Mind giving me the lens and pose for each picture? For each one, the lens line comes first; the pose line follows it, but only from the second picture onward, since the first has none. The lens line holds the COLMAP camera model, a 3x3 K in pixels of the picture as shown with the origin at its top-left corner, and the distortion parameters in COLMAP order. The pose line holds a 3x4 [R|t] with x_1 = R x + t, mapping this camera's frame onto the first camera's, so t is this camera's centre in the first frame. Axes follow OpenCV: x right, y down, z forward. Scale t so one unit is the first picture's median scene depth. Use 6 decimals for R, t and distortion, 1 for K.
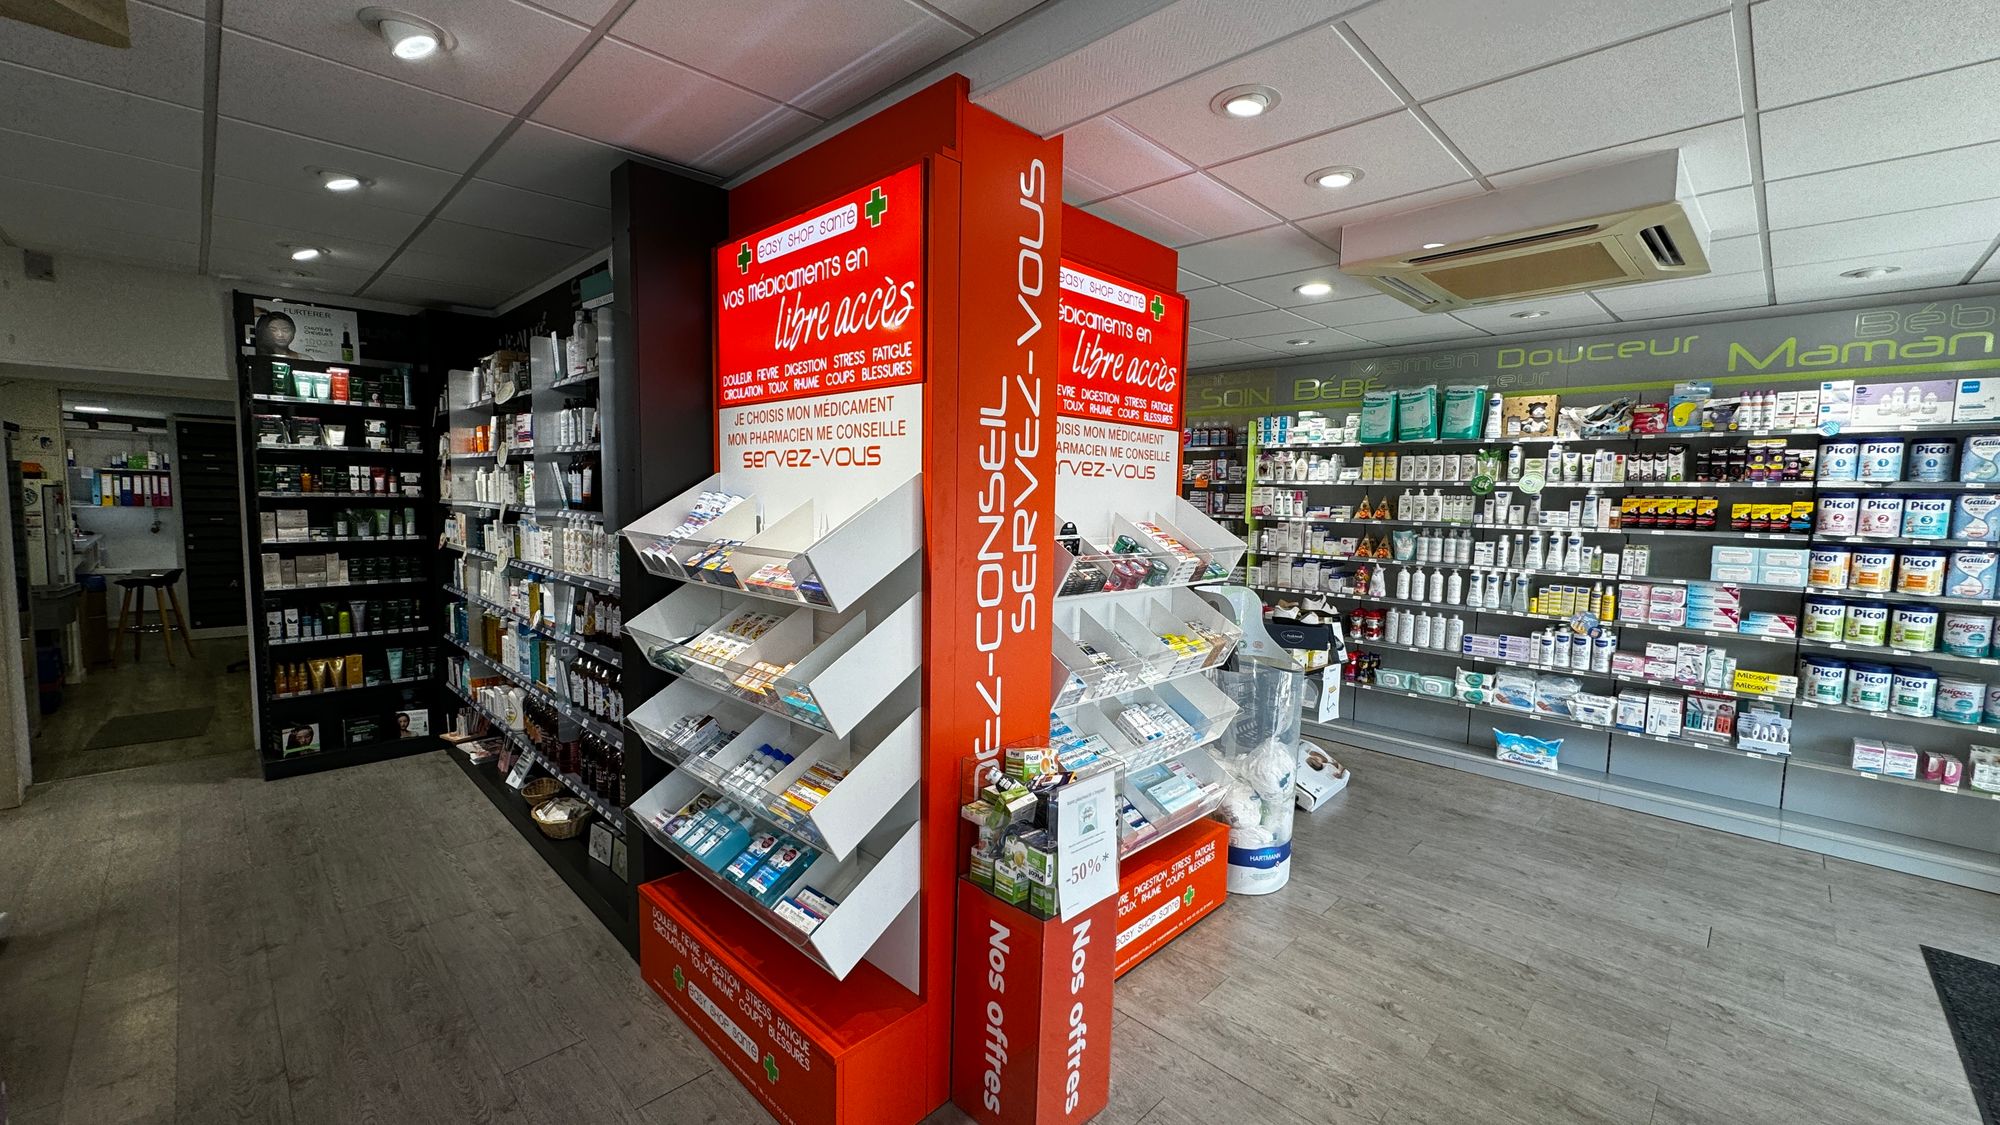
lens RADIAL K [[796.8, 0, 1000.5], [0, 796.8, 563.3], [0, 0, 1]] dist [-0.000680, 0.000338]
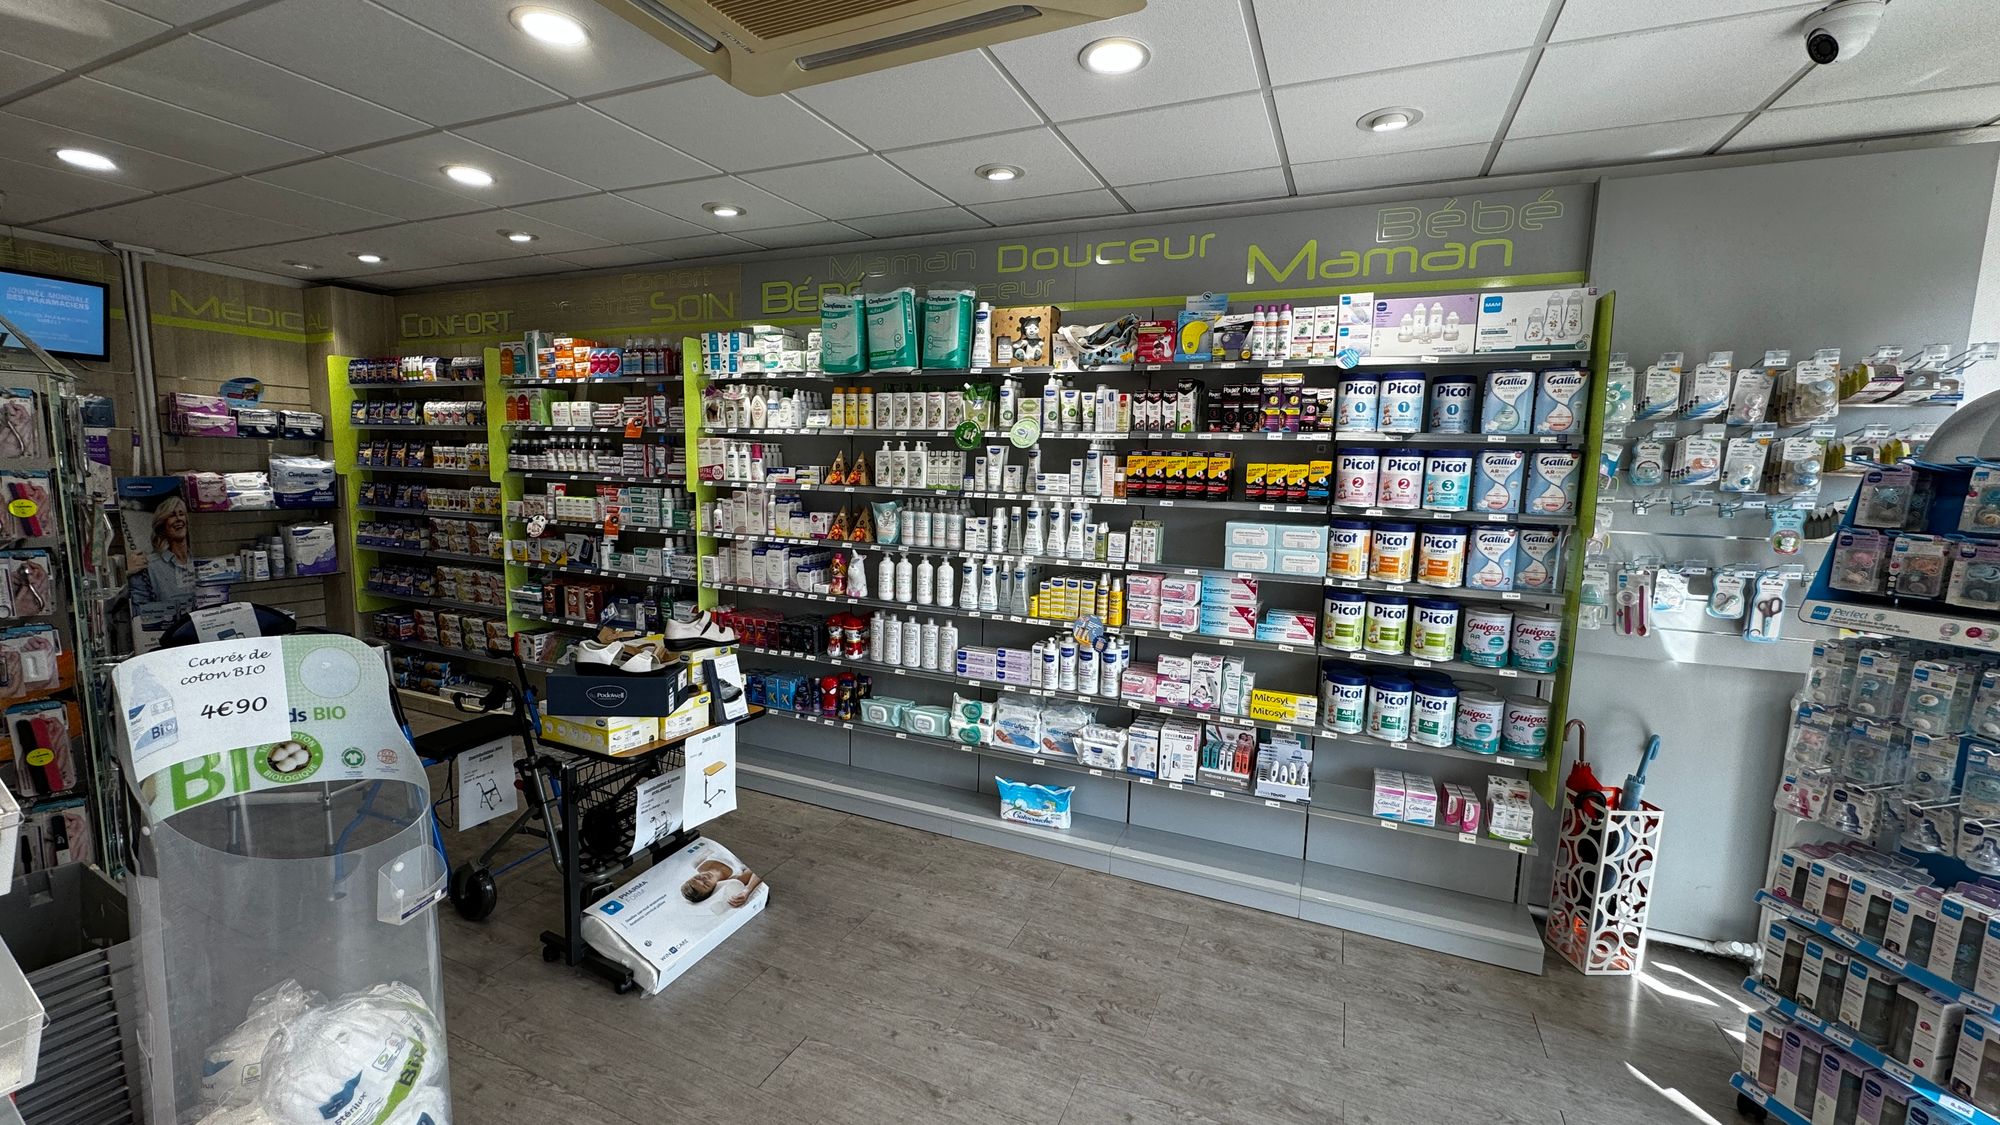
lens RADIAL K [[796.8, 0, 999.6], [0, 796.8, 562.3], [0, 0, 1]] dist [-0.000680, 0.000338]
pose [[0.935380, -0.035959, 0.351811, 0.407131], [0.021277, 0.998737, 0.045512, -0.020356], [-0.353003, -0.035085, 0.934964, 0.361016]]
